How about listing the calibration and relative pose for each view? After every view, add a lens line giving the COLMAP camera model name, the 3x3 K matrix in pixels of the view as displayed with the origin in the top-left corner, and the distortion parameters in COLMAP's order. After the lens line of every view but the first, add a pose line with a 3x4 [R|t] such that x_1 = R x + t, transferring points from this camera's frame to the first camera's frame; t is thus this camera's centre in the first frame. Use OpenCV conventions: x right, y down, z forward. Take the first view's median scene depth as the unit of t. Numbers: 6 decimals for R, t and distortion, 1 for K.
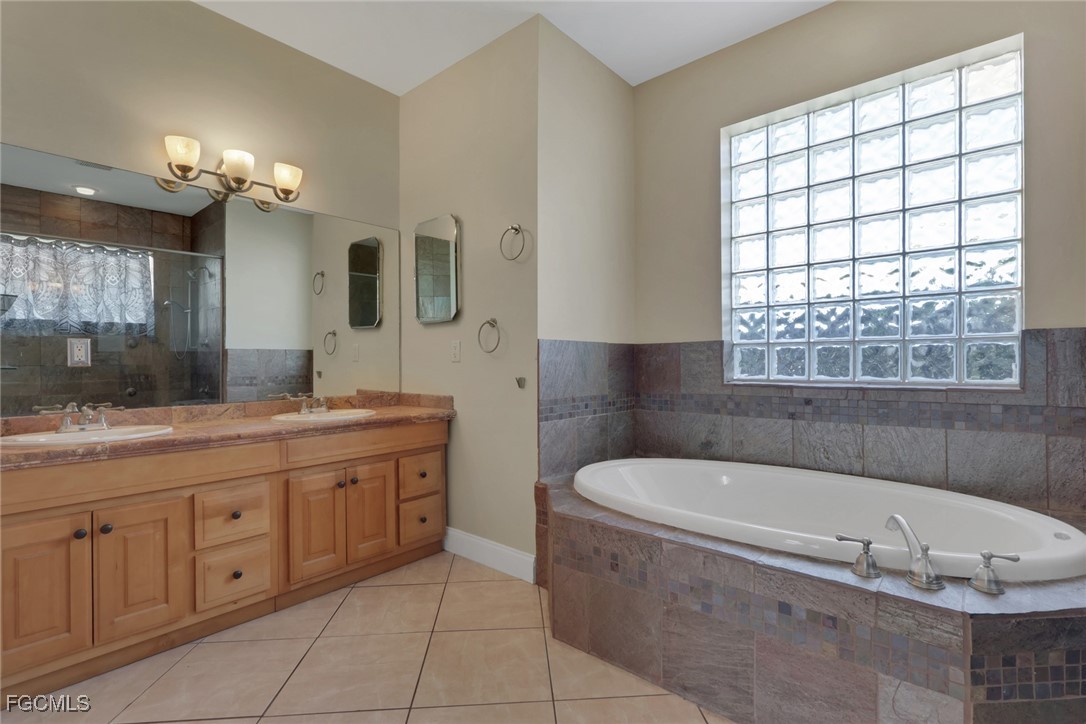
lens RADIAL K [[504.3, 0, 539.9], [0, 504.3, 365.3], [0, 0, 1]] dist [0.000423, 0.000101]
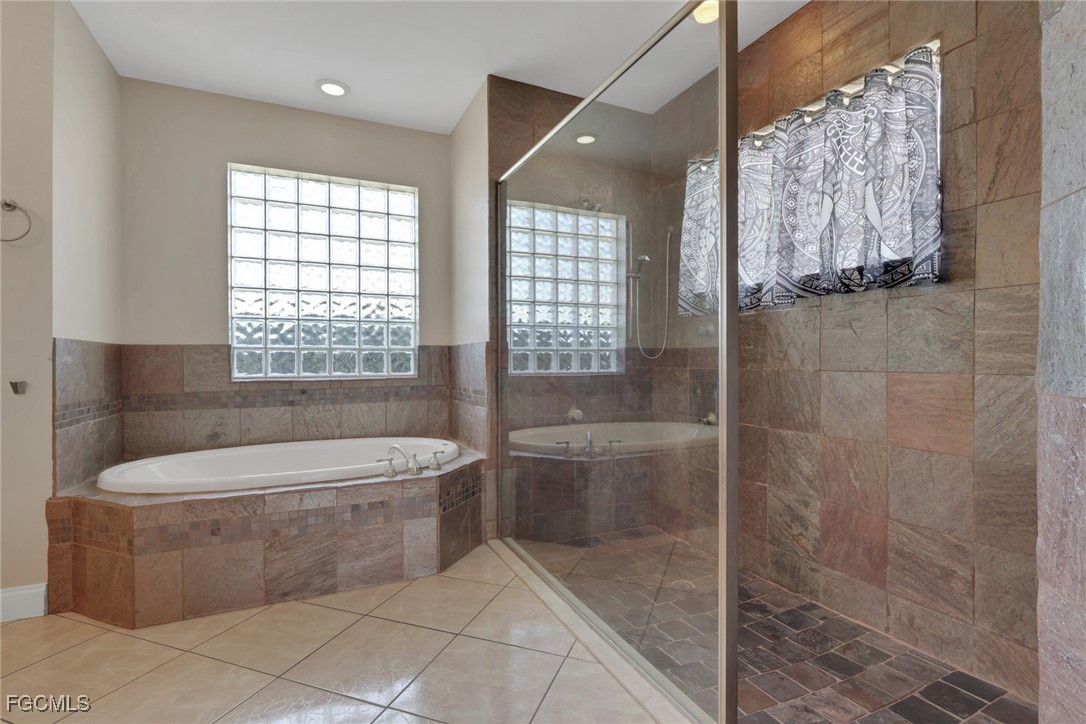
lens RADIAL K [[504.3, 0, 541.9], [0, 504.3, 362.1], [0, 0, 1]] dist [0.000423, 0.000101]
pose [[0.412662, 0.000244, 0.910884, -0.445898], [0.008640, 0.999954, -0.004182, 0.003044], [-0.910843, 0.009596, 0.412640, -0.152606]]
